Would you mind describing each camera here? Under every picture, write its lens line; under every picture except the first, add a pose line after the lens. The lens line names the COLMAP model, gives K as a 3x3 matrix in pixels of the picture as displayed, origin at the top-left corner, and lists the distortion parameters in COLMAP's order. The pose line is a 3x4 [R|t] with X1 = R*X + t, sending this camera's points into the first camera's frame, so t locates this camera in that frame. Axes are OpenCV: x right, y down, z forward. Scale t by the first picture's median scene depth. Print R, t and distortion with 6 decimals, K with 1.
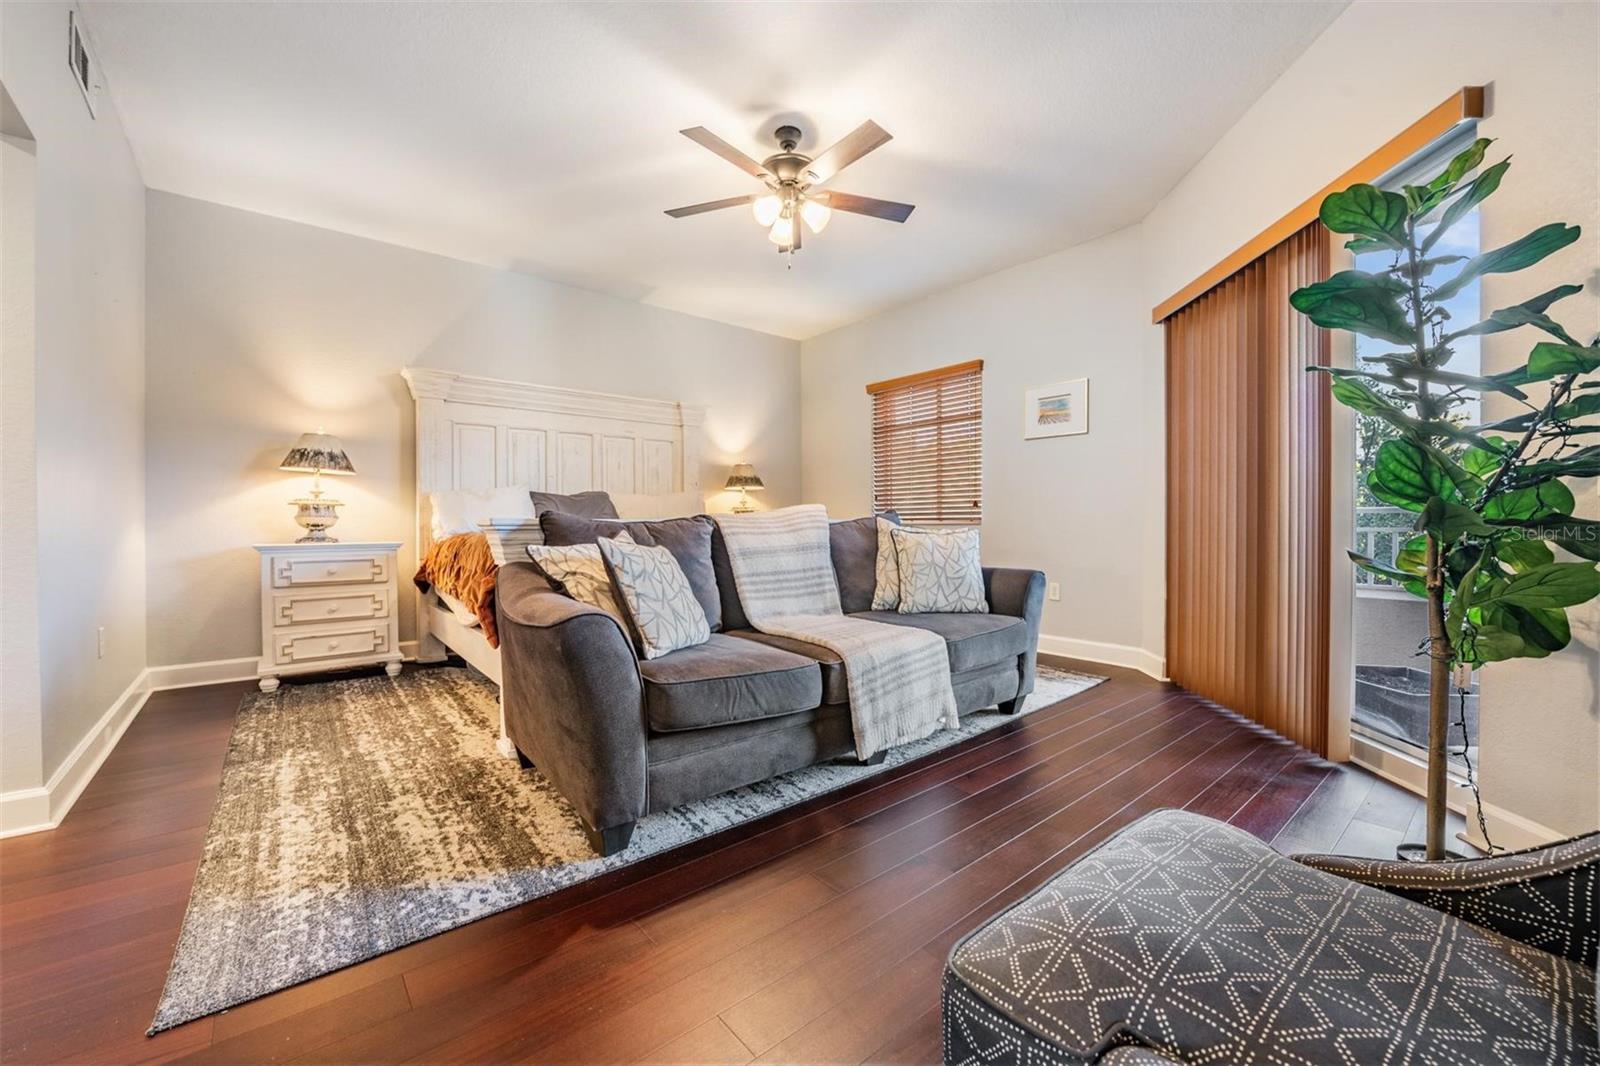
lens RADIAL K [[642.0, 0, 799.6], [0, 642.0, 529.0], [0, 0, 1]] dist [-0.002745, -0.002921]
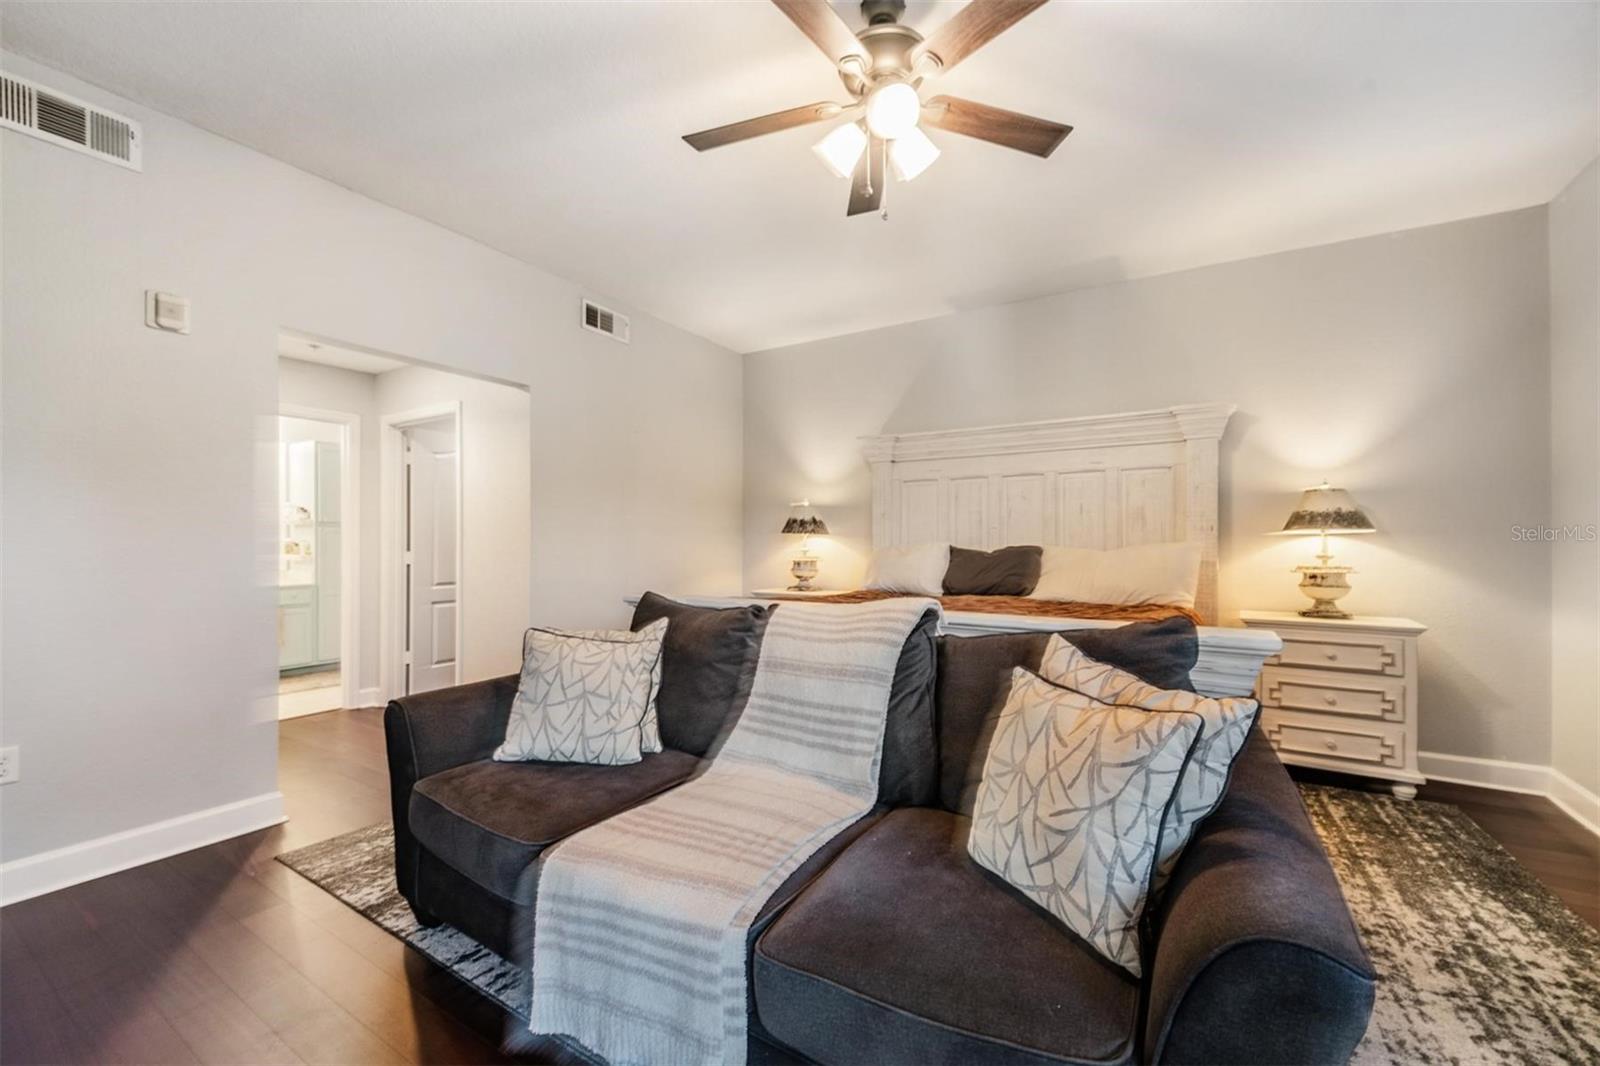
lens RADIAL K [[642.0, 0, 802.0], [0, 642.0, 538.1], [0, 0, 1]] dist [-0.002745, -0.002921]
pose [[0.312716, -0.003637, -0.949840, 0.443996], [-0.011149, 0.999910, -0.007499, -0.071918], [0.949781, 0.012934, 0.312647, 0.588956]]
